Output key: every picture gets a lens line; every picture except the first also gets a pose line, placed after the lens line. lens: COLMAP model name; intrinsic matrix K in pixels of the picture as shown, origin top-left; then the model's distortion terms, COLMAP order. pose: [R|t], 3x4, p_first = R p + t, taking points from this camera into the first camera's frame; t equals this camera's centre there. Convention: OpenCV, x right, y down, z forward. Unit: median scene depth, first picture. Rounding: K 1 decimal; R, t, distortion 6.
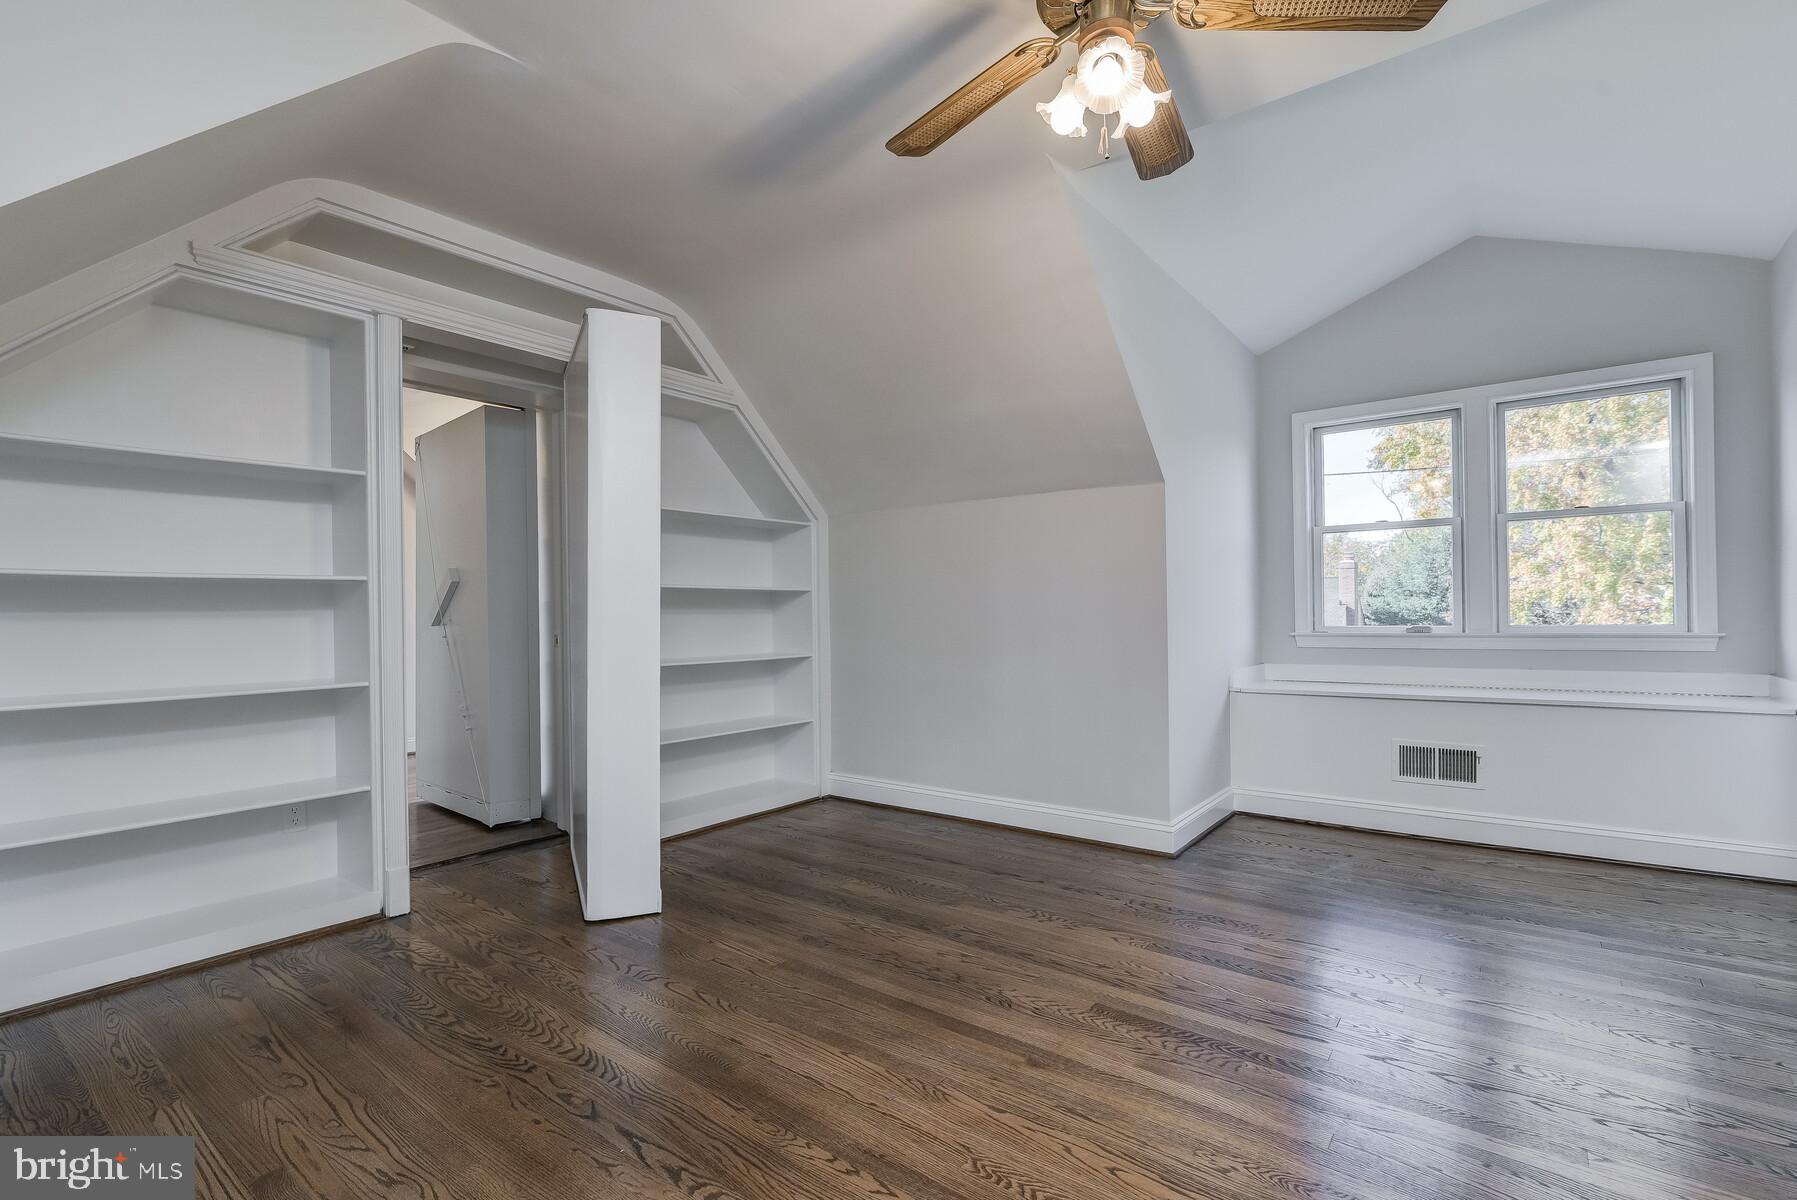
lens RADIAL K [[821.4, 0, 898.1], [0, 821.4, 606.2], [0, 0, 1]] dist [-0.004672, -0.000307]
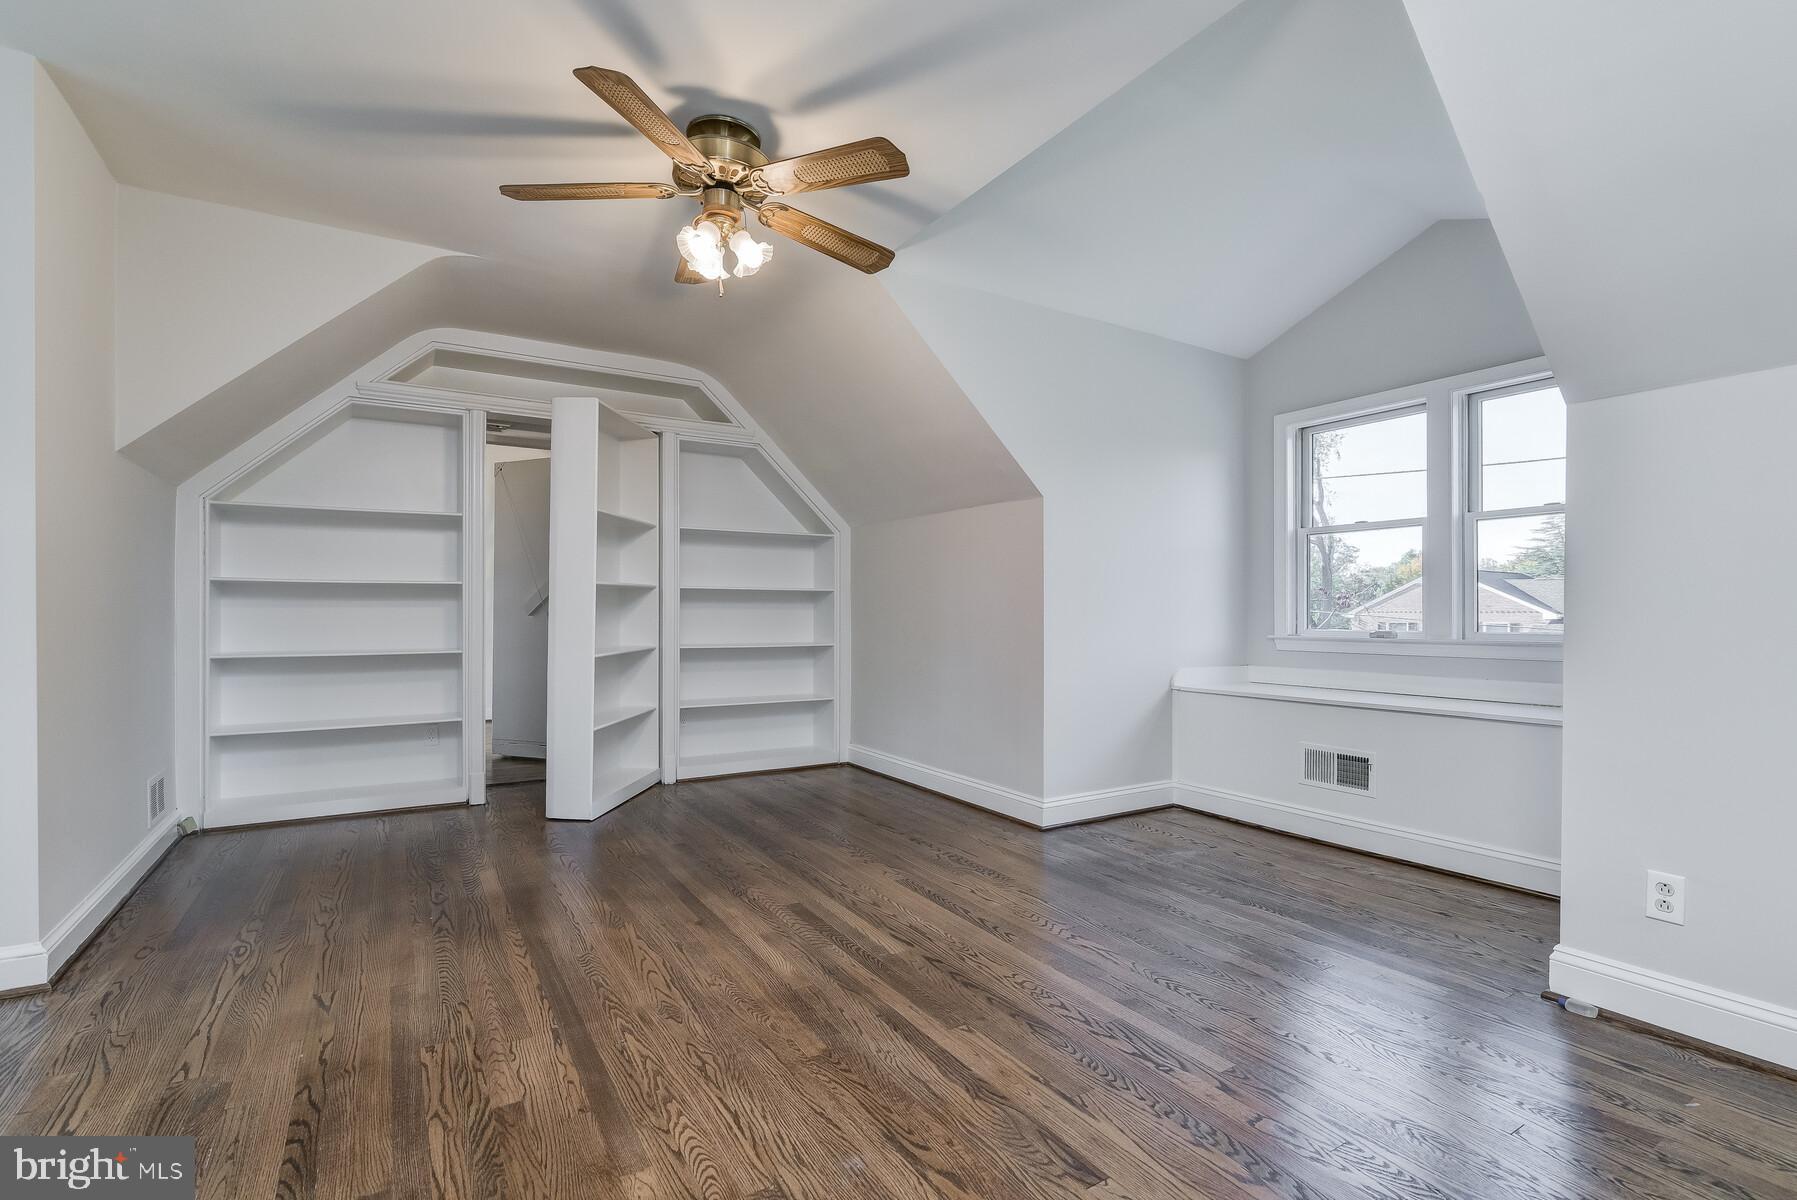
lens RADIAL K [[821.4, 0, 900.7], [0, 821.4, 602.1], [0, 0, 1]] dist [-0.004672, -0.000307]
pose [[0.936042, 0.008951, -0.351775, 0.602945], [-0.009834, 0.999951, -0.000725, -0.004365], [0.351752, 0.004138, 0.936084, -0.136234]]
